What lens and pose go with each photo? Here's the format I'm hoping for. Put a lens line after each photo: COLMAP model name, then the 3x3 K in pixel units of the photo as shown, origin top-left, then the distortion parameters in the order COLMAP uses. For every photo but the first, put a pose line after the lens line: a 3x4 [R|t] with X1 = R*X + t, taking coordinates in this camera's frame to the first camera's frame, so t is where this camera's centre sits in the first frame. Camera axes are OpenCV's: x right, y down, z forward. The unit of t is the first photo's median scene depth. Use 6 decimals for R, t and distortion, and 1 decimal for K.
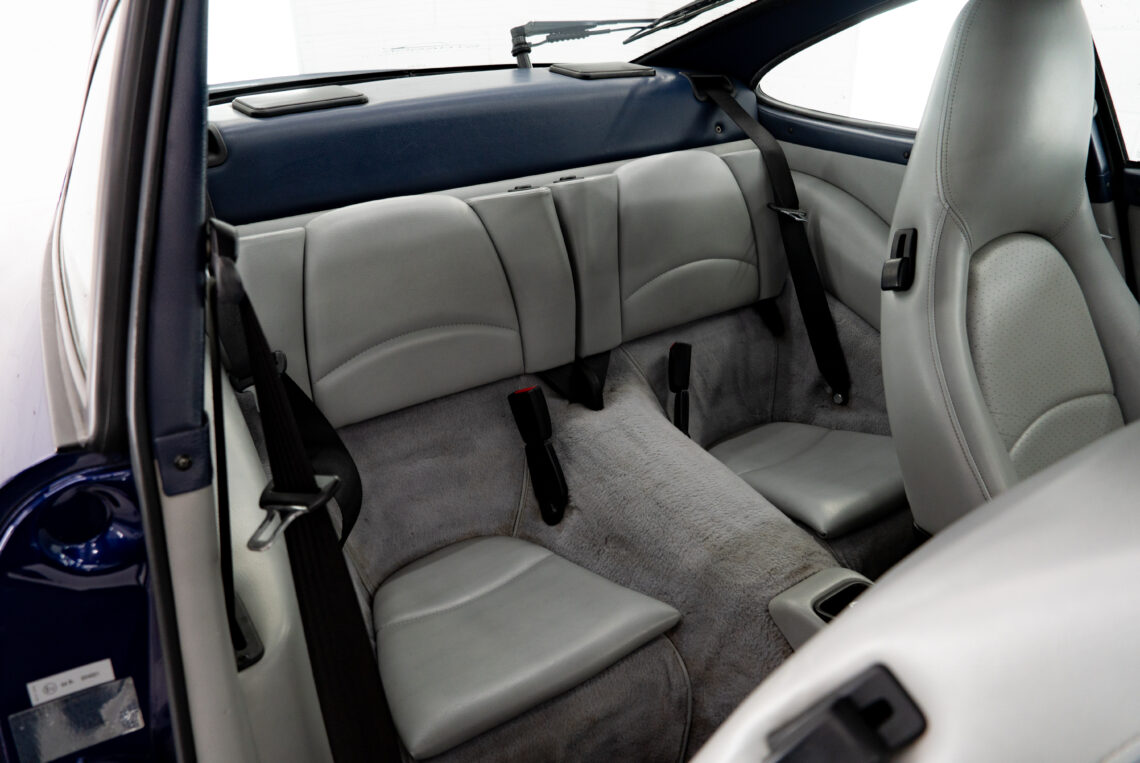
lens RADIAL K [[803.2, 0, 570.0], [0, 803.2, 381.5], [0, 0, 1]] dist [-0.029128, 0.000556]
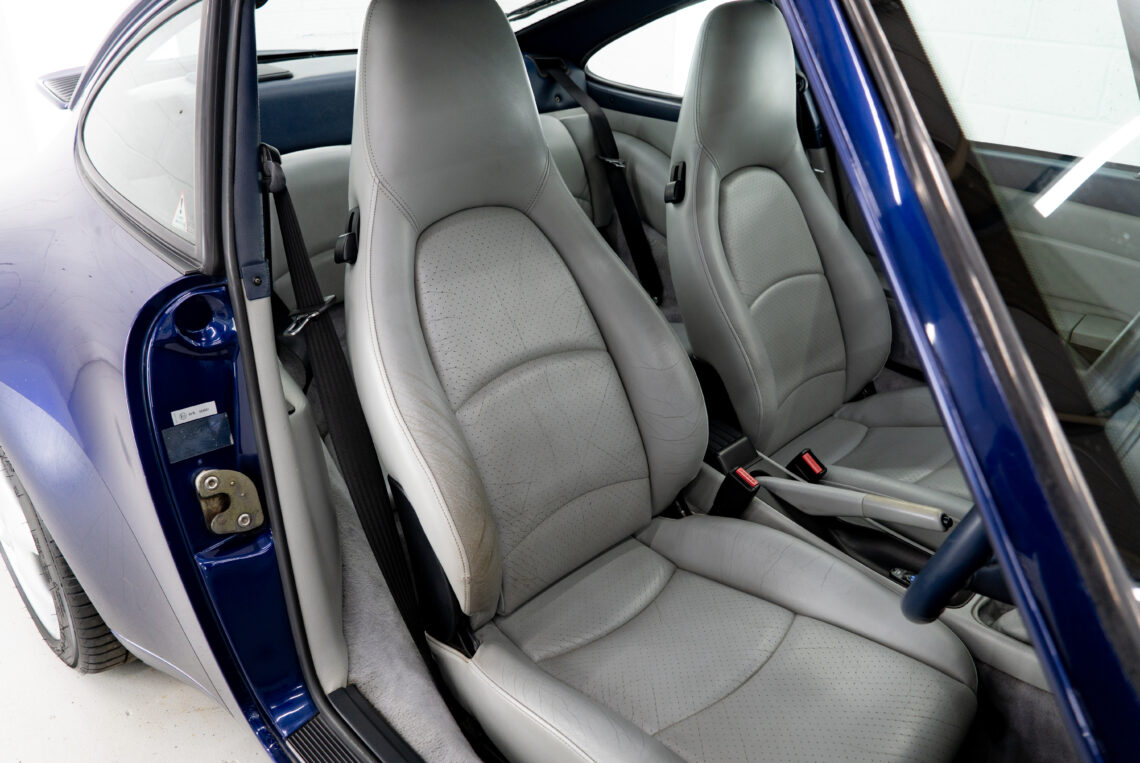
lens RADIAL K [[803.2, 0, 570.0], [0, 803.2, 381.5], [0, 0, 1]] dist [-0.029128, 0.000556]
pose [[0.984054, -0.054587, 0.169286, -0.045639], [0.050276, 0.998295, 0.029652, 0.118351], [-0.170616, -0.020668, 0.985121, -0.333238]]
